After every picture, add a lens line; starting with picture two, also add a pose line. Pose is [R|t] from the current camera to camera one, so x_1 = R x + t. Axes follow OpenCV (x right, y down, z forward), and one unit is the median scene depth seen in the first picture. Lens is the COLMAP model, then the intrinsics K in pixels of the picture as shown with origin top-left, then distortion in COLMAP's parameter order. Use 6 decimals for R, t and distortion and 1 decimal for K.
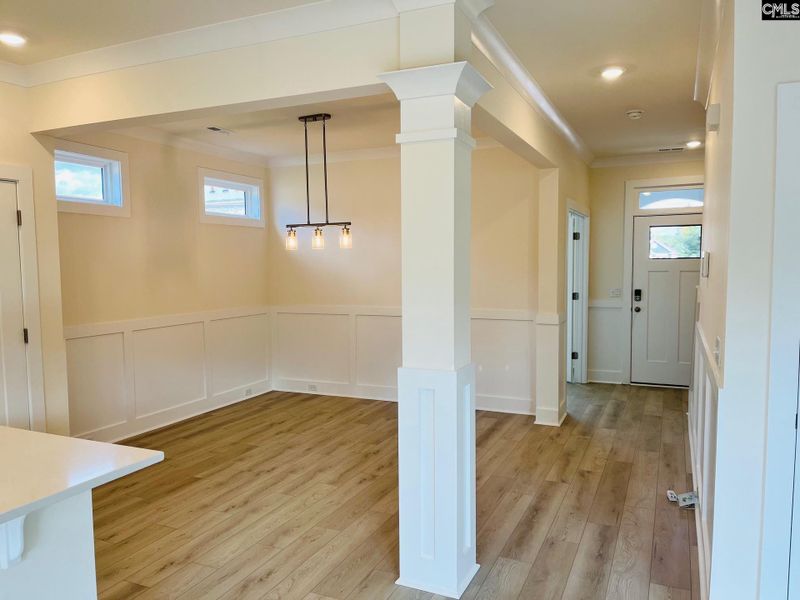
lens RADIAL K [[603.8, 0, 399.5], [0, 603.8, 308.3], [0, 0, 1]] dist [0.039489, -0.024268]
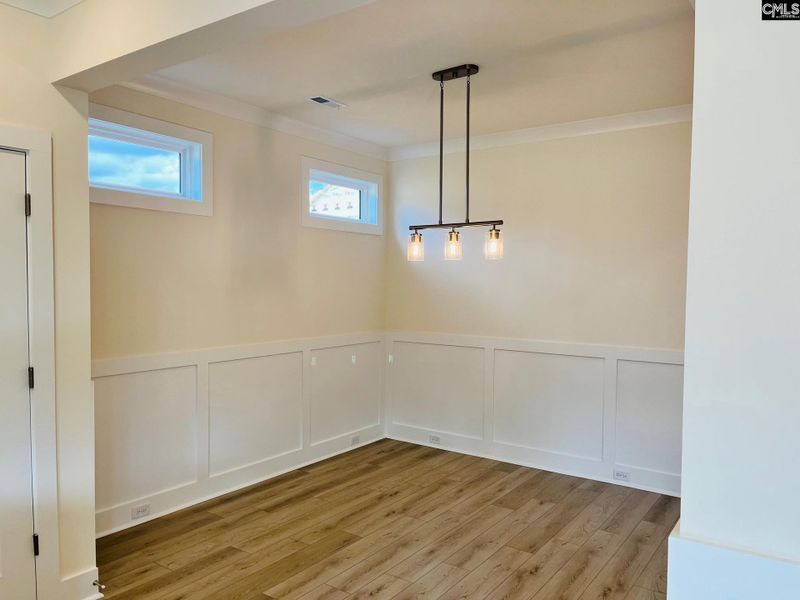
lens RADIAL K [[603.8, 0, 401.7], [0, 603.8, 298.5], [0, 0, 1]] dist [0.039489, -0.024268]
pose [[0.981479, 0.025218, -0.189905, -0.056910], [-0.033864, 0.998526, -0.042423, -0.020564], [0.188555, 0.048068, 0.980885, 0.293446]]
